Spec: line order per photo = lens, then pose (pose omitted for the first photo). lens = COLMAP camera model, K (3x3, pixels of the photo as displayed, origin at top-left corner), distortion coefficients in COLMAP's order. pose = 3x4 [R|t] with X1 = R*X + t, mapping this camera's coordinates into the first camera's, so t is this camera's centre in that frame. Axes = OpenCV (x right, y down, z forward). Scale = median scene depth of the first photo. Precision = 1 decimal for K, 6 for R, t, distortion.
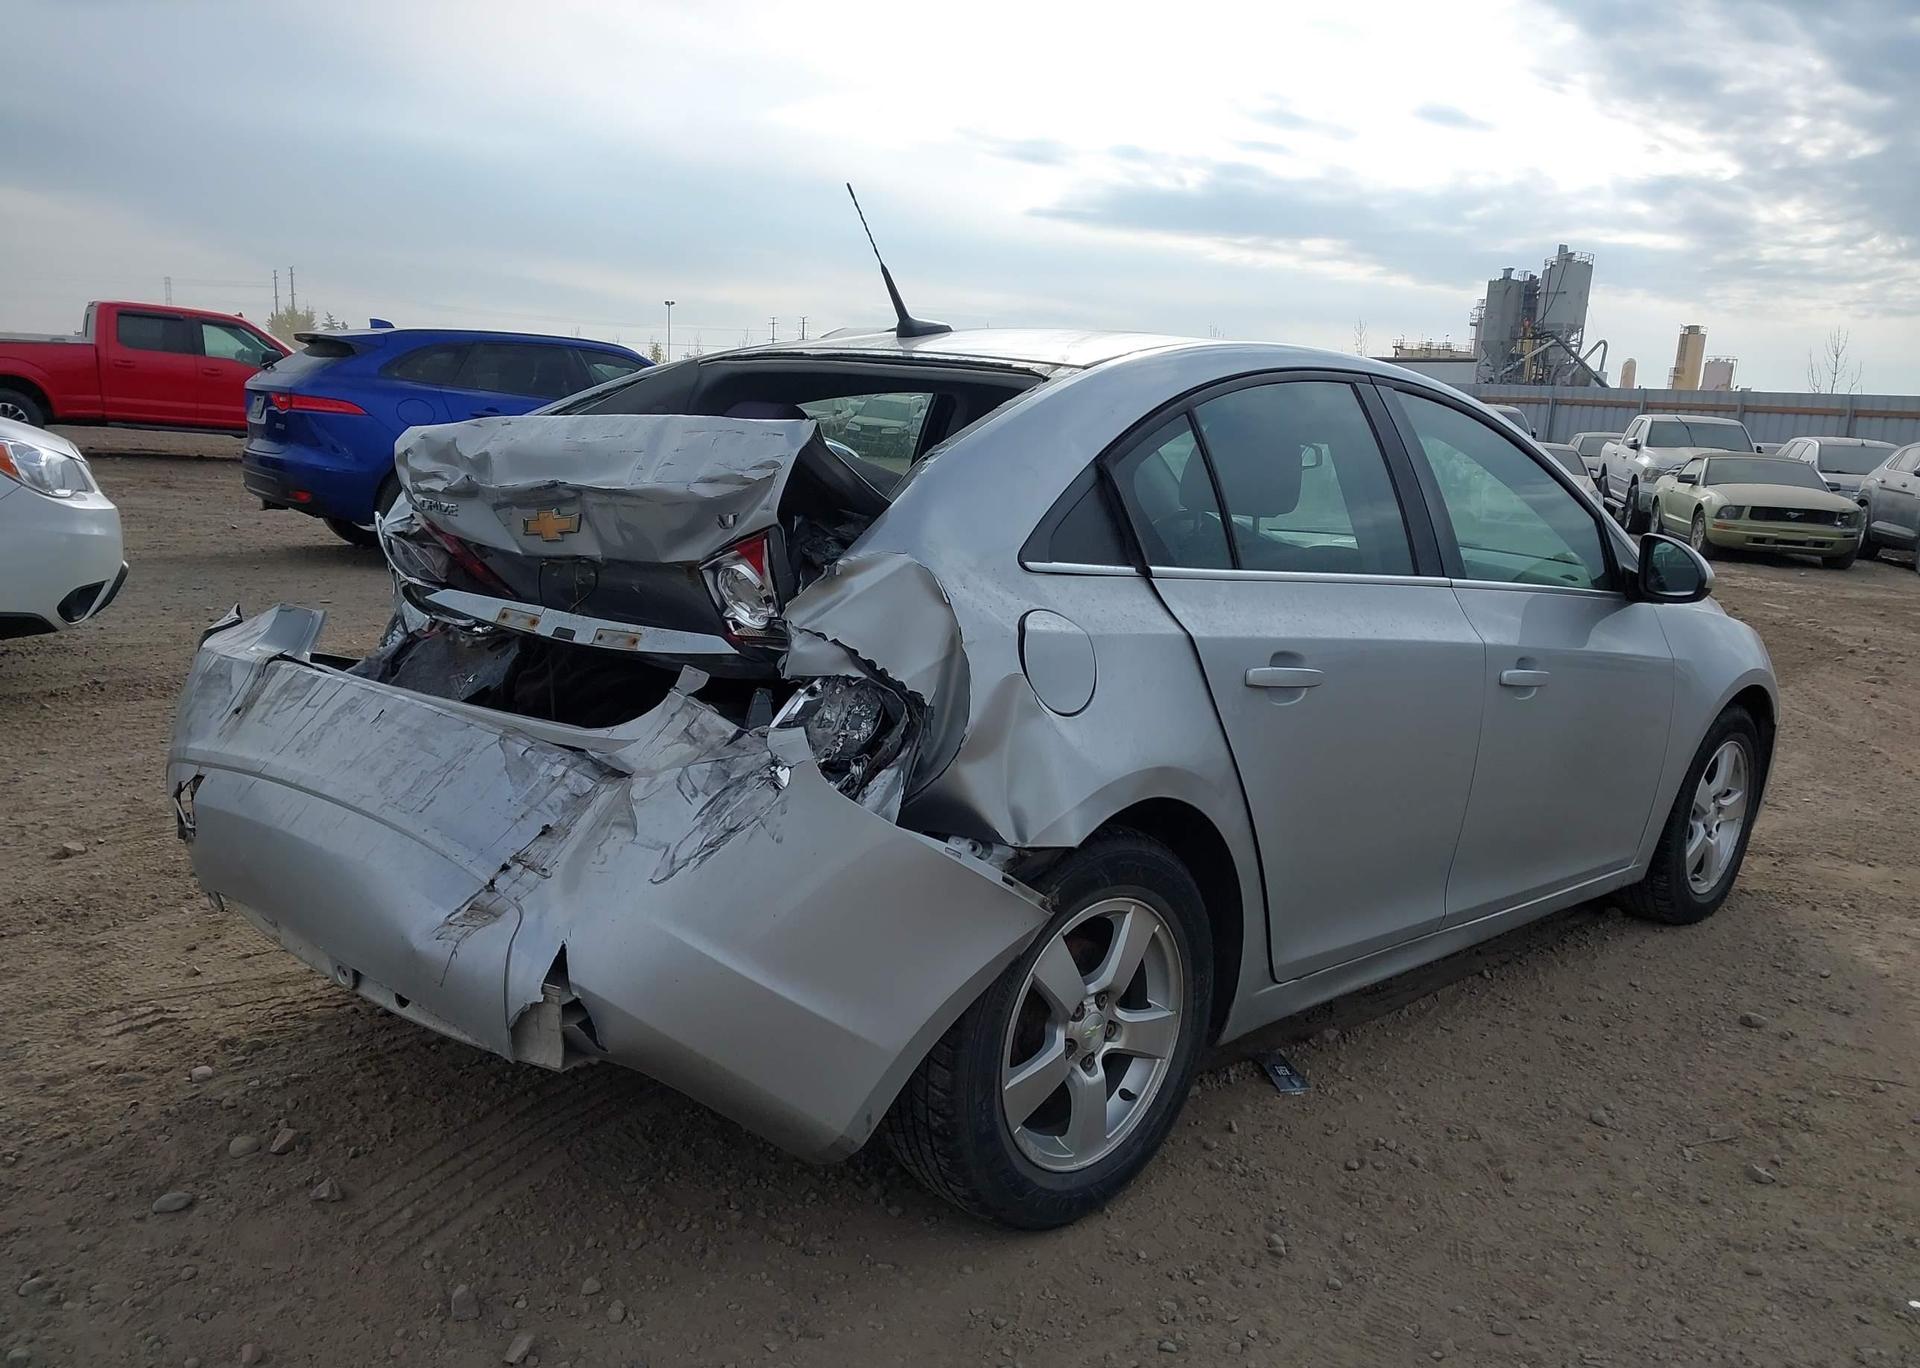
lens RADIAL K [[1546.5, 0, 956.6], [0, 1546.5, 727.2], [0, 0, 1]] dist [0.015258, -0.000234]
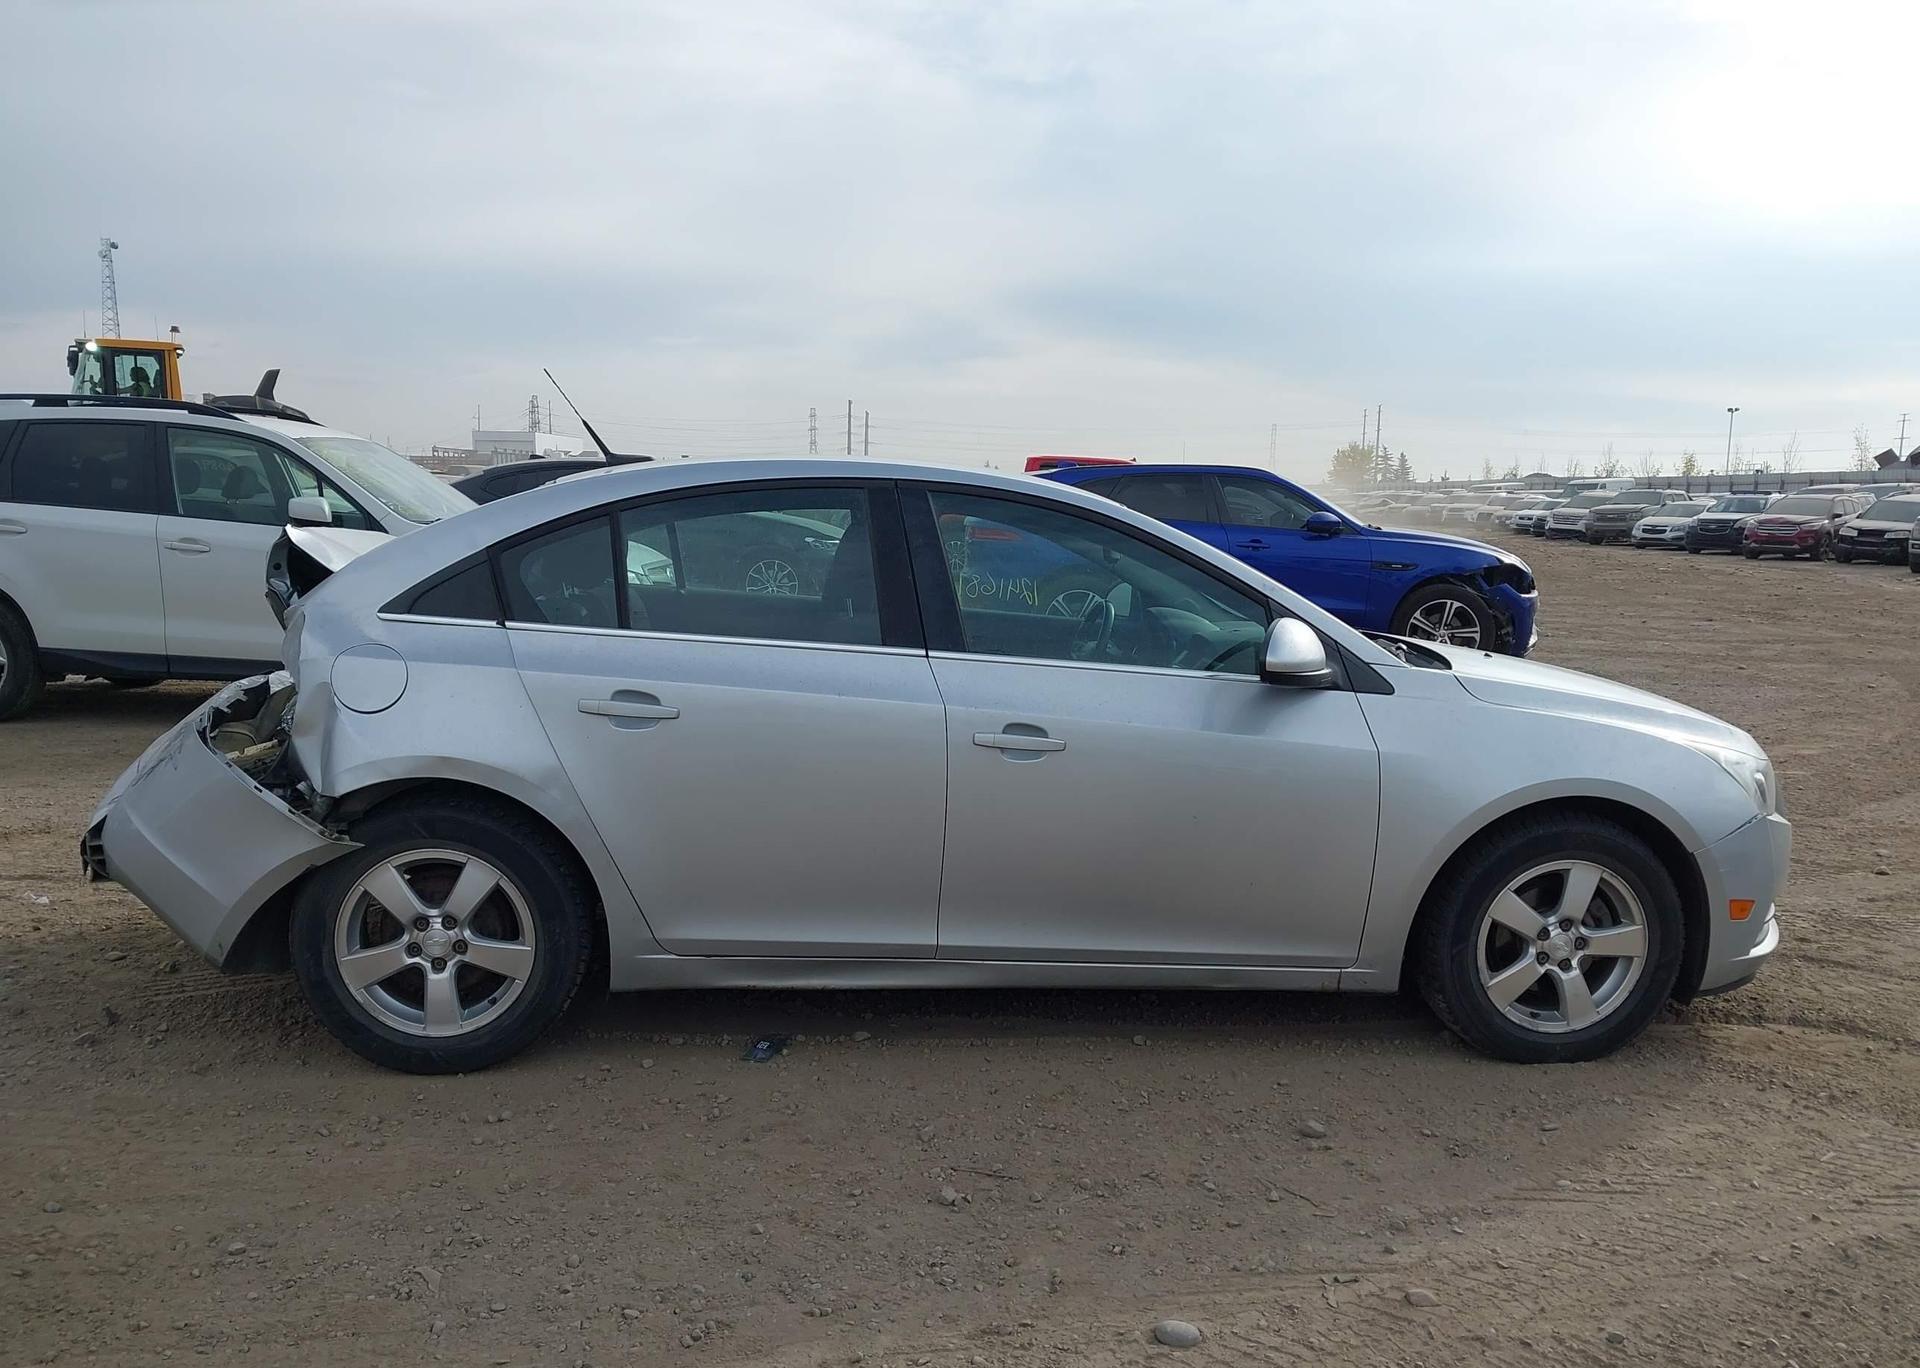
lens RADIAL K [[1488.2, 0, 963.9], [0, 1488.2, 783.2], [0, 0, 1]] dist [0.032012, -0.048036]
pose [[0.770559, 0.070663, -0.633440, 1.261836], [-0.100874, 0.994830, -0.011733, 0.015875], [0.629336, 0.072938, 0.773703, 0.211036]]
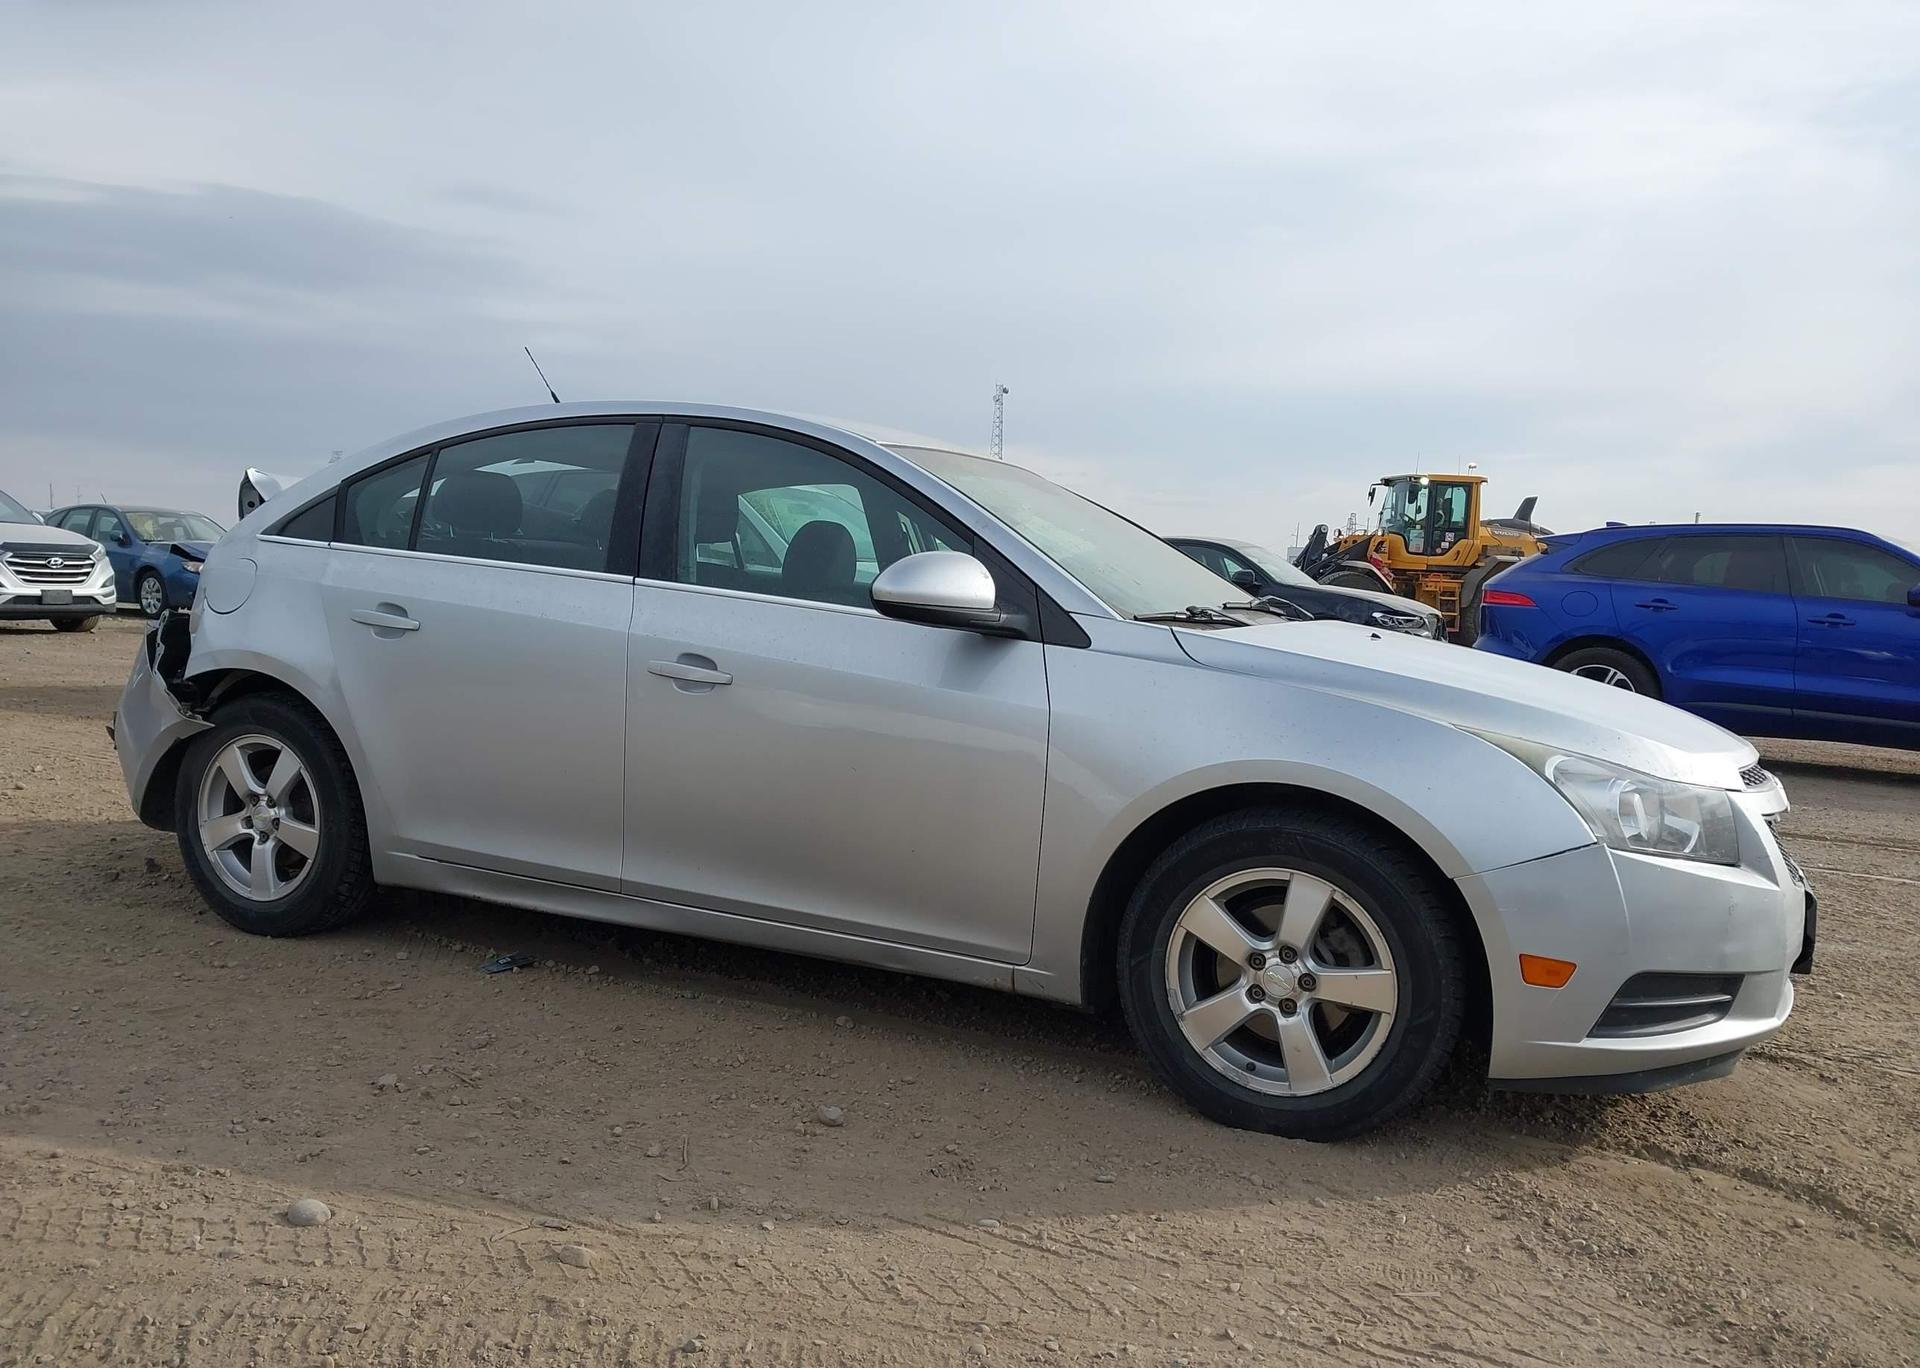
lens RADIAL K [[1491.8, 0, 963.1], [0, 1491.8, 780.5], [0, 0, 1]] dist [0.018289, -0.015185]
pose [[0.350510, 0.071248, -0.933845, 1.746715], [-0.211974, 0.977262, -0.005002, 0.006699], [0.912255, 0.199704, 0.357643, 1.043463]]
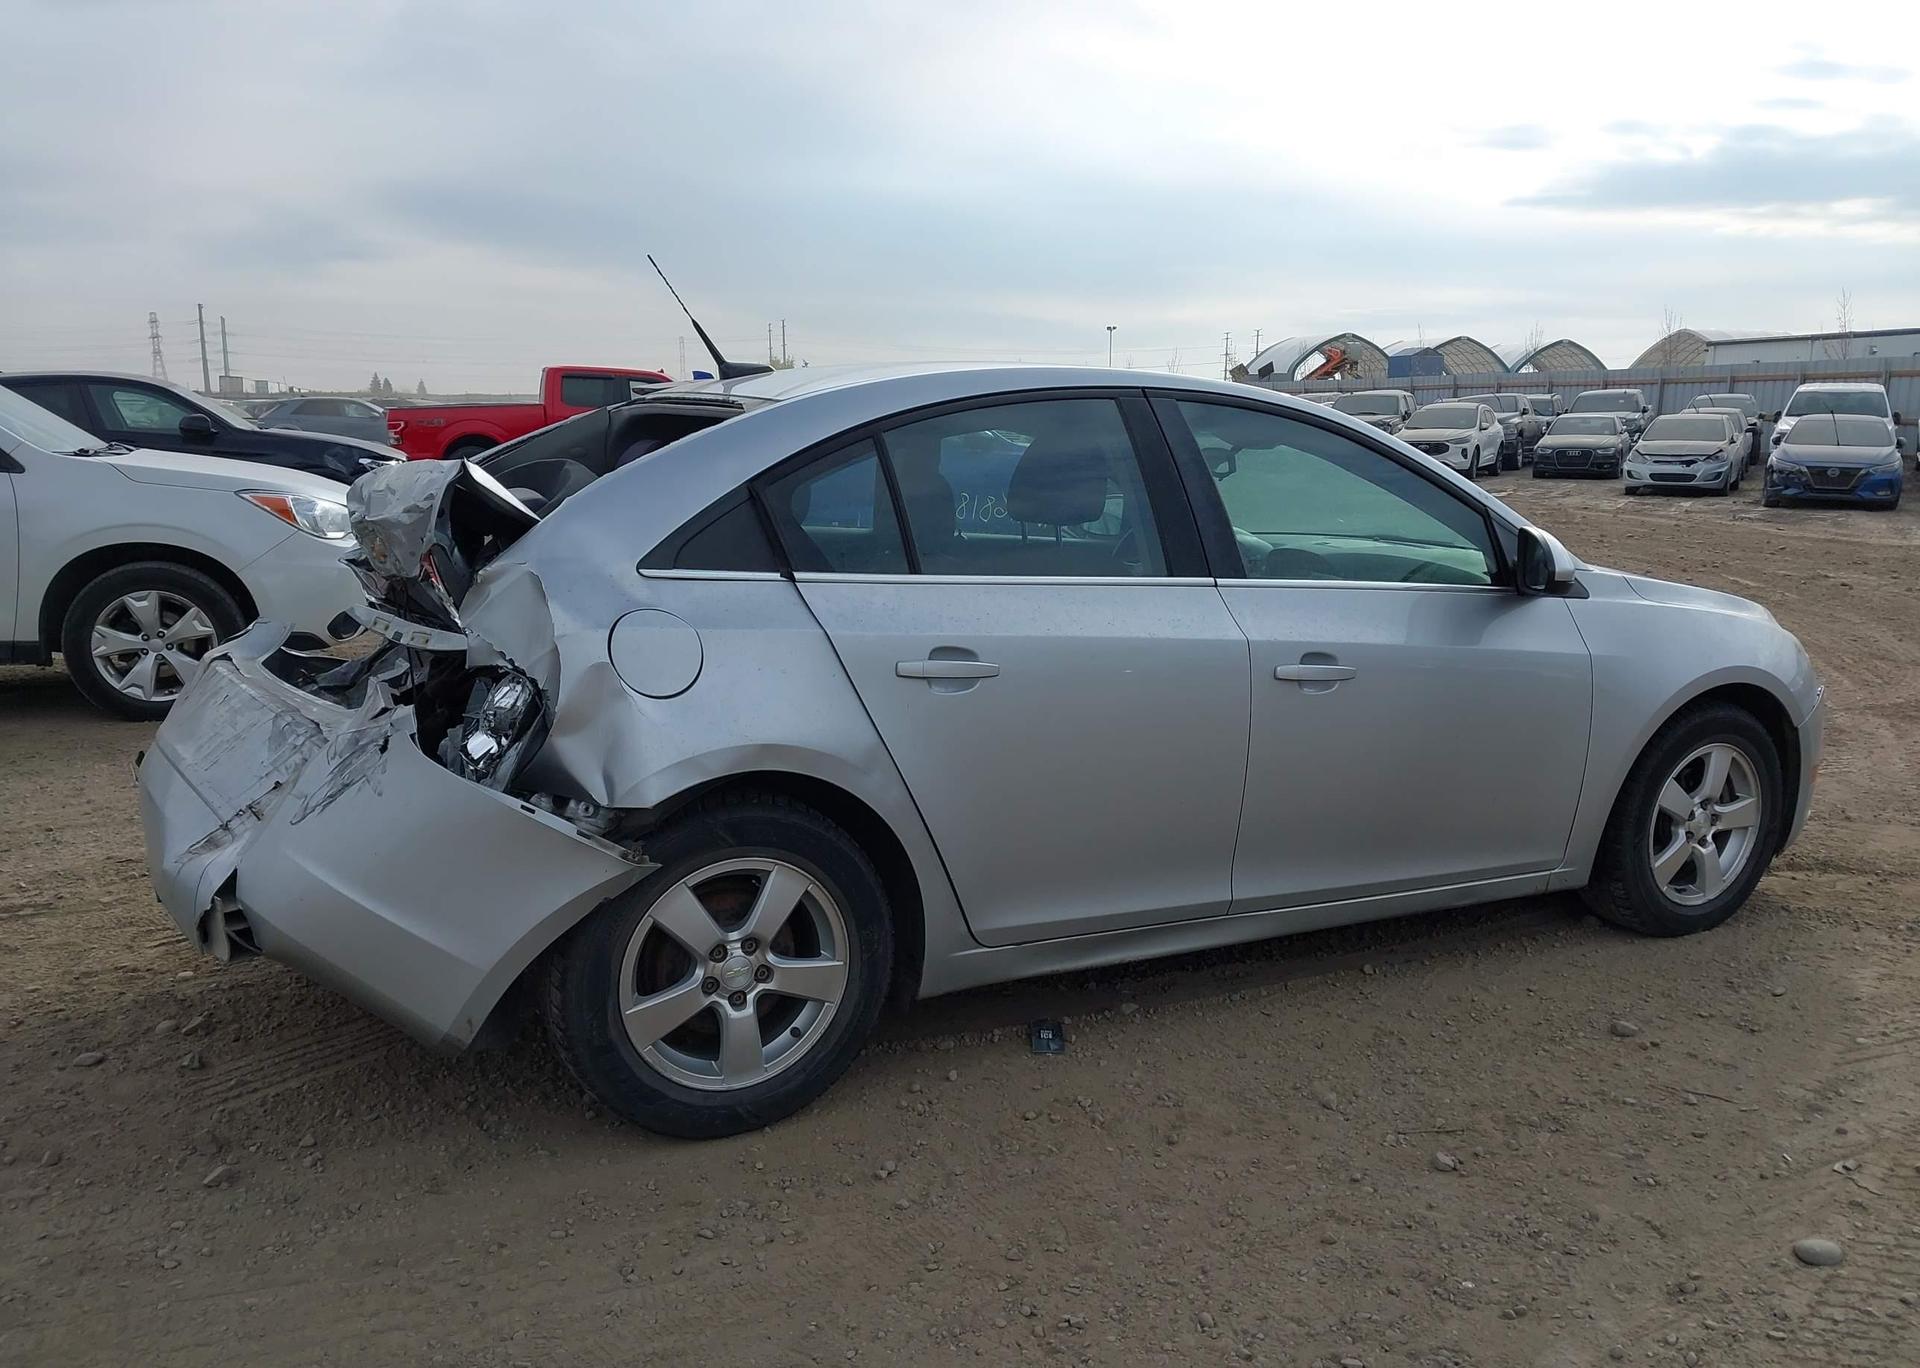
lens RADIAL K [[1546.5, 0, 956.6], [0, 1546.5, 727.2], [0, 0, 1]] dist [0.015258, -0.000234]
pose [[0.952799, 0.005855, -0.303546, 0.565337], [-0.009239, 0.999910, -0.009711, 0.020694], [0.303462, 0.012057, 0.952767, -0.057115]]
